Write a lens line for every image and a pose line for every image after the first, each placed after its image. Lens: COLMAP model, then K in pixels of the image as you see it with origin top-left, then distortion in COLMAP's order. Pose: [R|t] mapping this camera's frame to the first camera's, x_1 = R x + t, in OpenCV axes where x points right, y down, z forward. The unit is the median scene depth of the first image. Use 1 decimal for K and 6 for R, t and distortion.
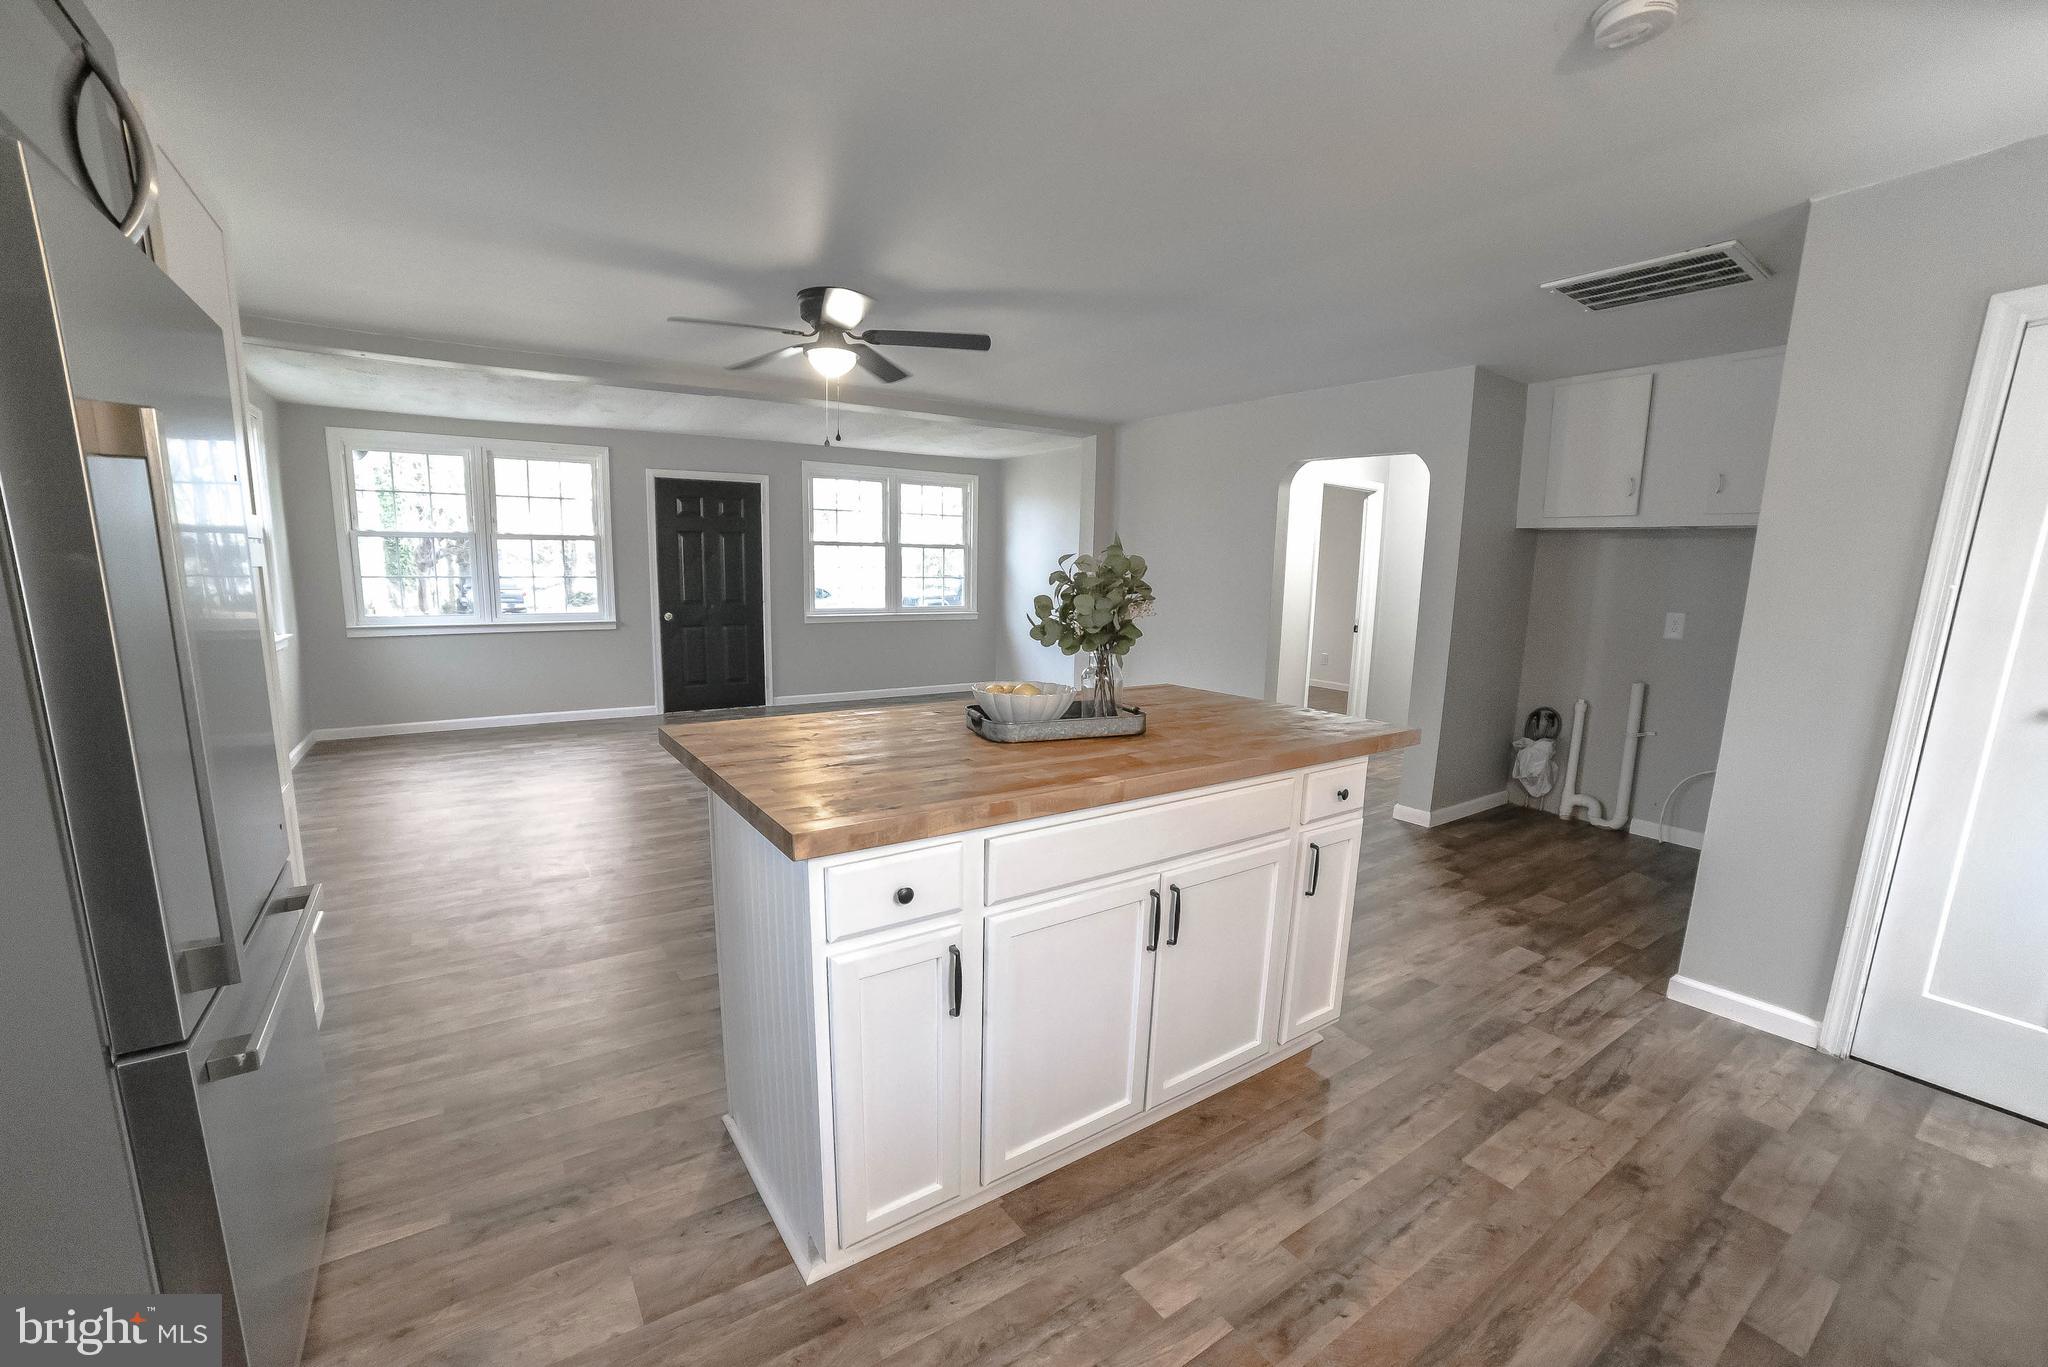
lens RADIAL K [[831.4, 0, 1017.2], [0, 831.4, 713.6], [0, 0, 1]] dist [-0.103340, 0.034345]
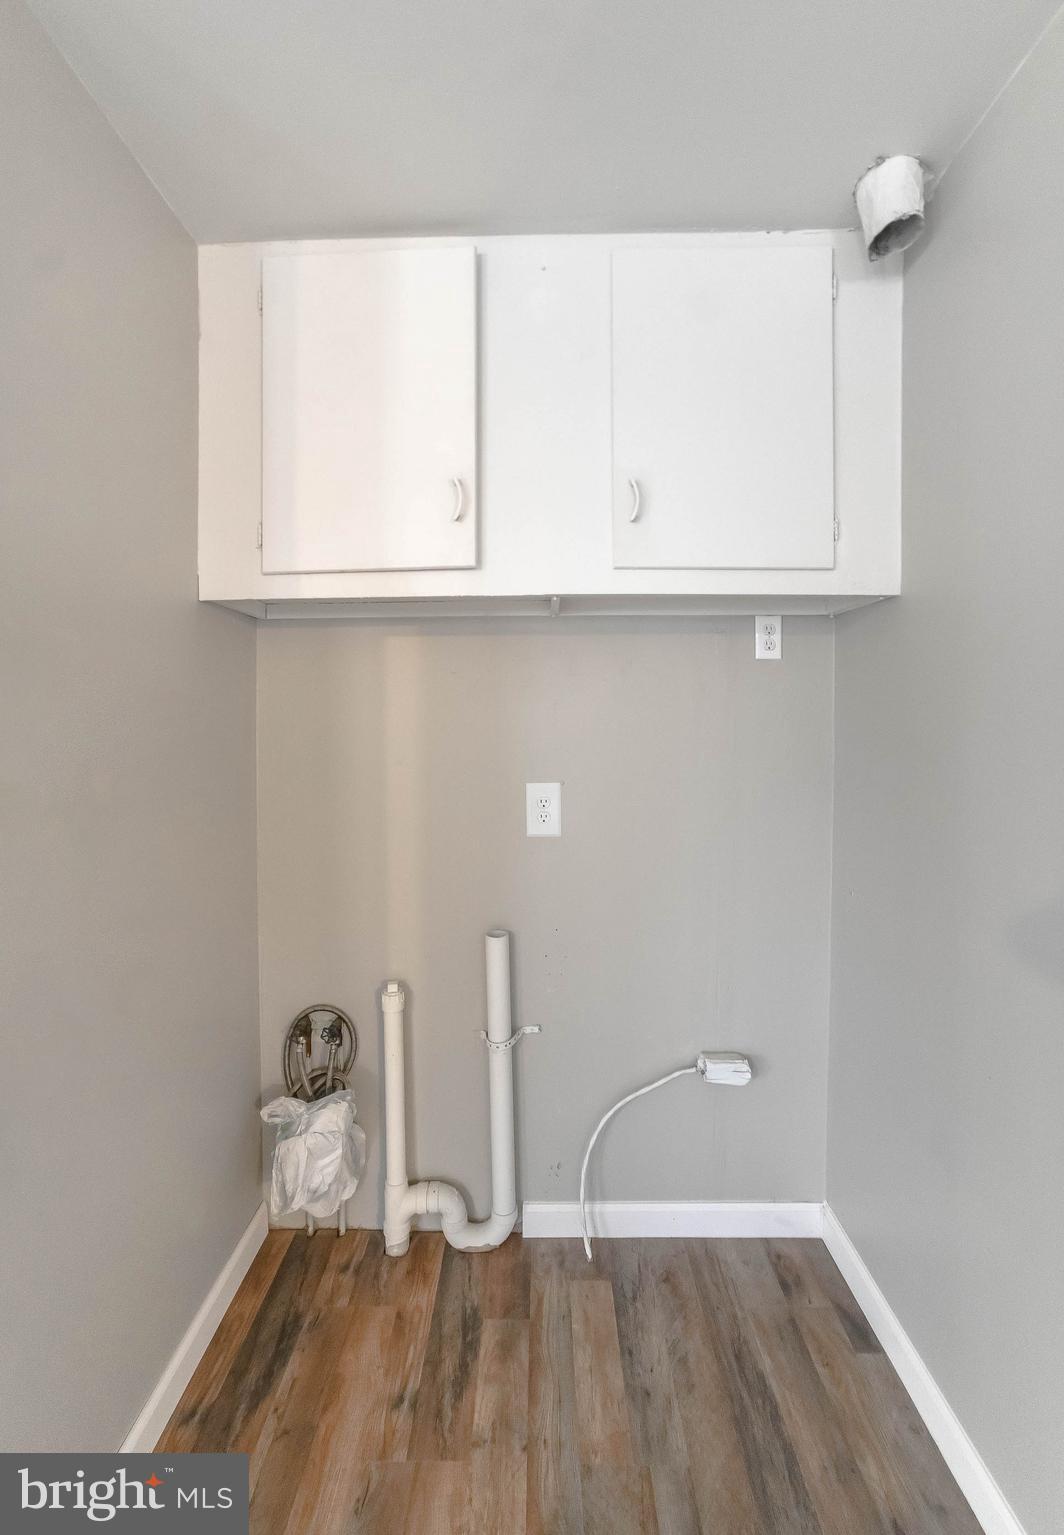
lens RADIAL K [[590.6, 0, 533.2], [0, 590.6, 728.9], [0, 0, 1]] dist [-0.032798, 0.000134]
pose [[0.572902, -0.025326, 0.819233, 0.381353], [0.159879, 0.983775, -0.081392, -0.095235], [-0.803880, 0.177608, 0.567656, 0.565860]]
